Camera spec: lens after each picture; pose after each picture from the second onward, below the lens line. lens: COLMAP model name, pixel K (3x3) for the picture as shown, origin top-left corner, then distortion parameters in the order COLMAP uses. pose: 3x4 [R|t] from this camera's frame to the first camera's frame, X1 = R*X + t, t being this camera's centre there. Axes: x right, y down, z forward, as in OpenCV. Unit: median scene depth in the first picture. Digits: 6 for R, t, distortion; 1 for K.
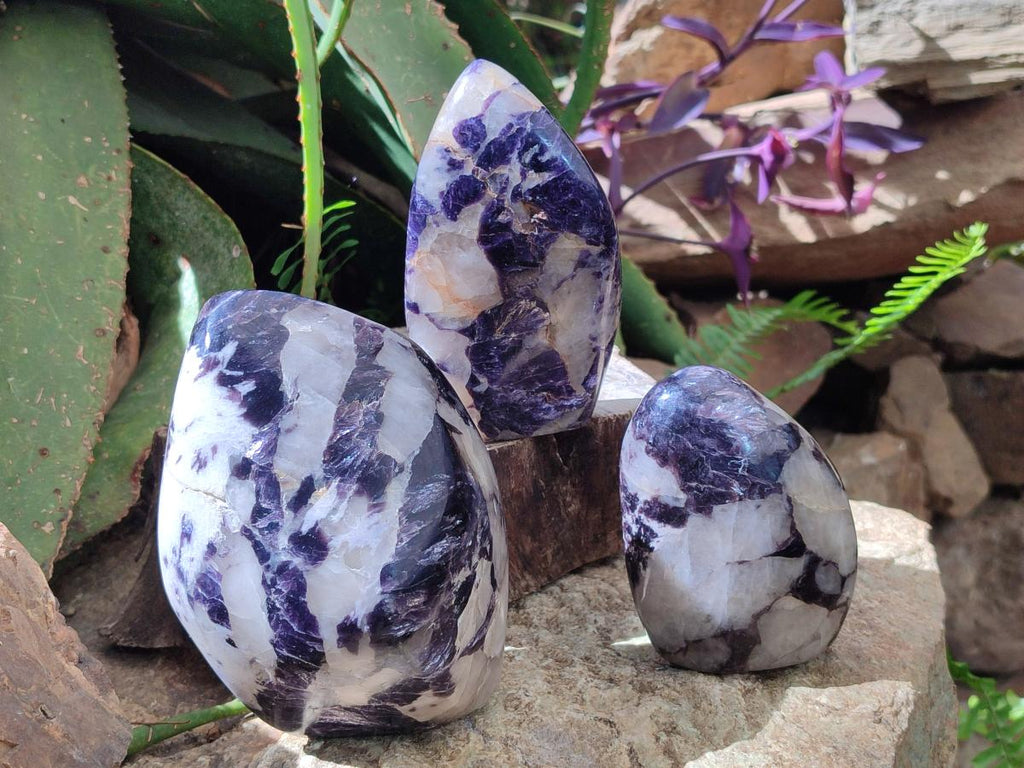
lens RADIAL K [[1501.4, 0, 512.0], [0, 1501.4, 384.0], [0, 0, 1]] dist [0.305234, -1.515100]
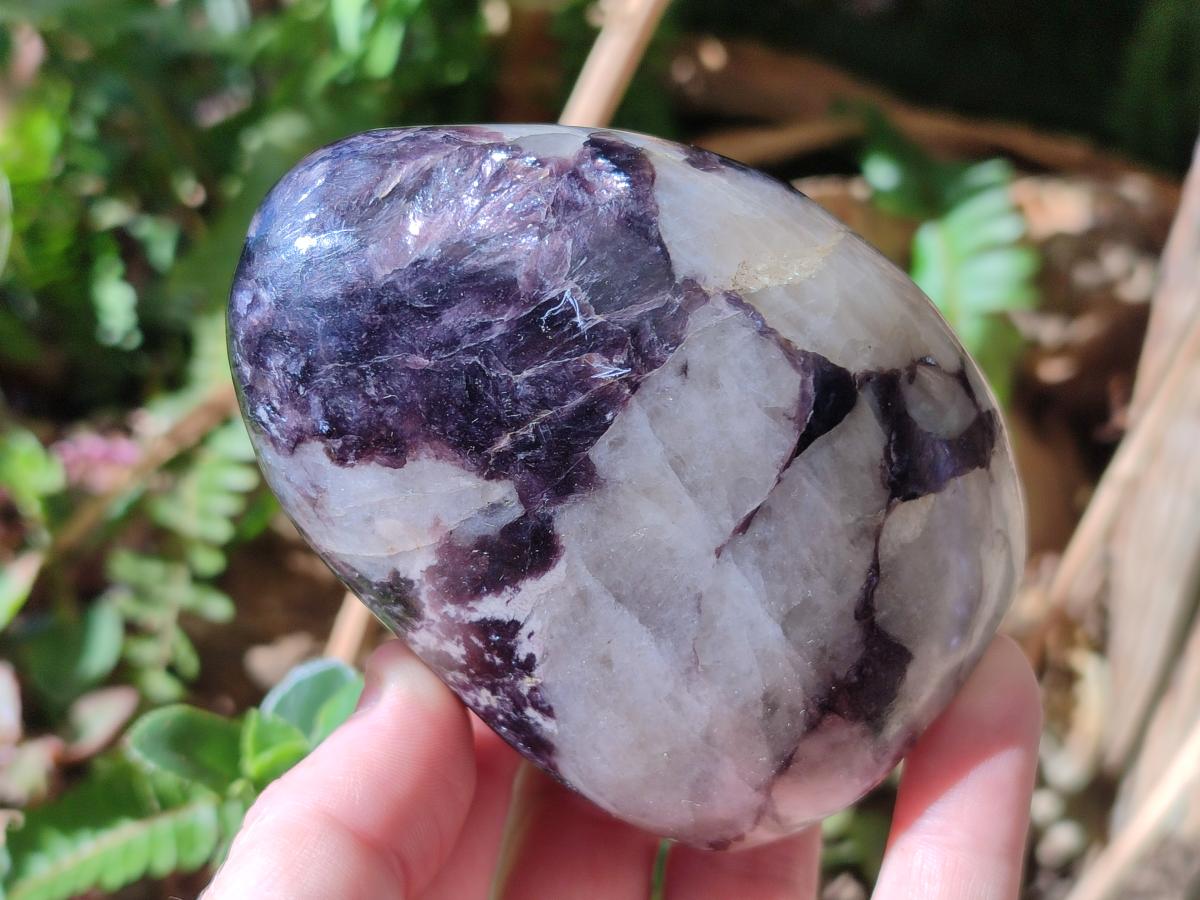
lens RADIAL K [[1759.4, 0, 600.0], [0, 1759.4, 450.0], [0, 0, 1]] dist [0.305234, -1.515100]
pose [[0.735742, -0.646817, 0.200776, 0.055162], [0.640974, 0.760756, 0.101998, 0.040985], [-0.218716, 0.053648, 0.974313, 0.606379]]
